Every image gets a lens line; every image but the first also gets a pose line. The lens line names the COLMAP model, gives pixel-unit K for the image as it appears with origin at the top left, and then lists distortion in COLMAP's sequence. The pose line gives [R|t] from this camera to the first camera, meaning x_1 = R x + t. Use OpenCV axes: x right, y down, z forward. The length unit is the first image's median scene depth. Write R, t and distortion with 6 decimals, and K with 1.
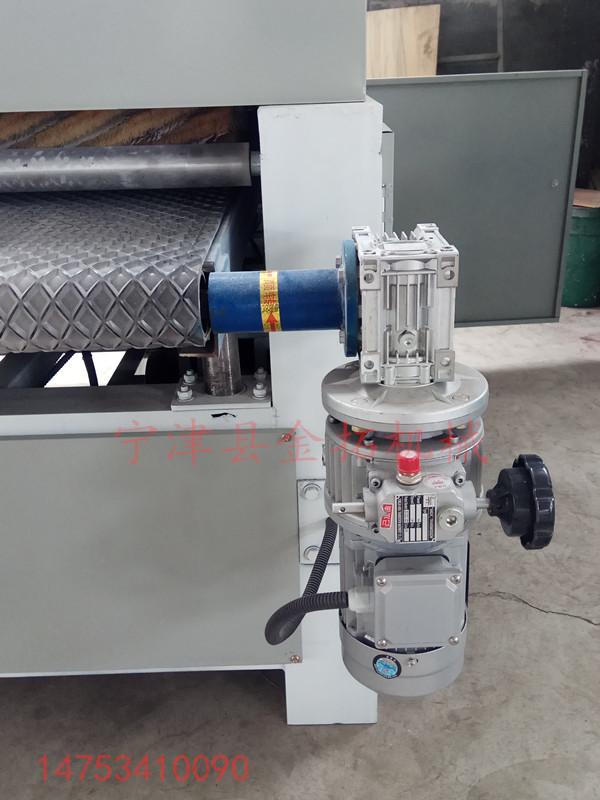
lens RADIAL K [[797.6, 0, 300.0], [0, 797.6, 400.0], [0, 0, 1]] dist [0.130438, -0.221438]
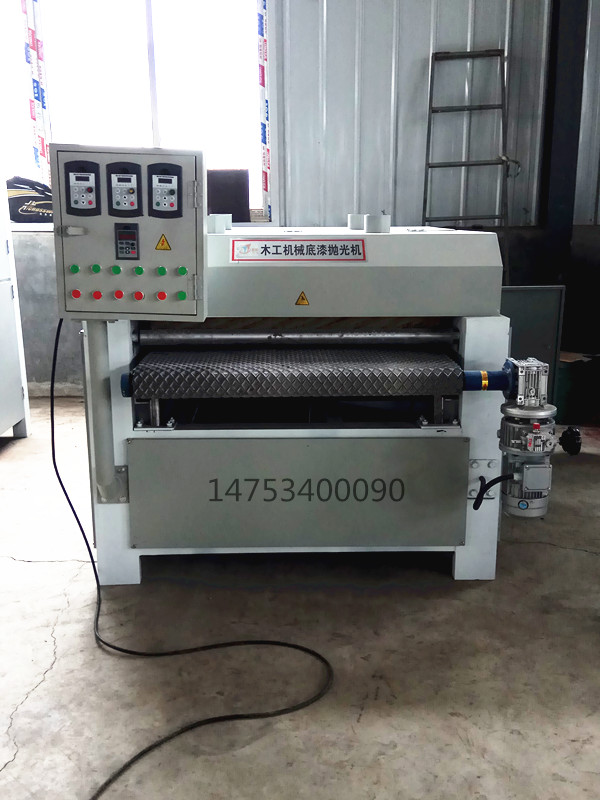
lens RADIAL K [[797.6, 0, 300.0], [0, 797.6, 400.0], [0, 0, 1]] dist [0.130438, -0.221438]
pose [[0.998943, 0.024585, 0.038836, -0.645246], [-0.016873, 0.982079, -0.187712, 0.406922], [-0.042755, 0.186858, 0.981456, -1.489864]]
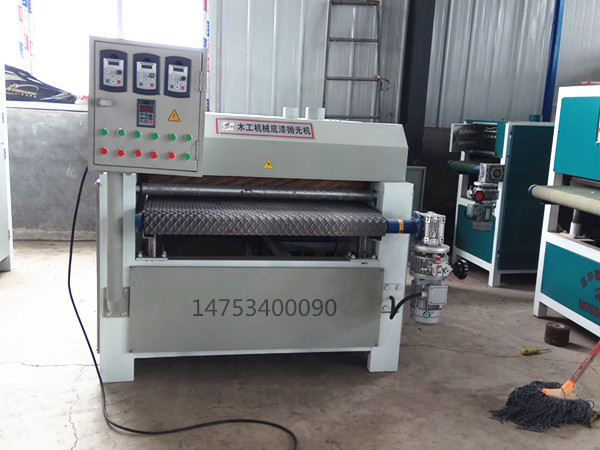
lens RADIAL K [[598.2, 0, 302.7], [0, 598.2, 227.2], [0, 0, 1]] dist [0.130438, -0.221438]
pose [[0.974327, 0.049124, 0.219715, -0.950991], [0.003144, 0.972842, -0.231449, 0.475936], [-0.225118, 0.226198, 0.947711, -1.476912]]
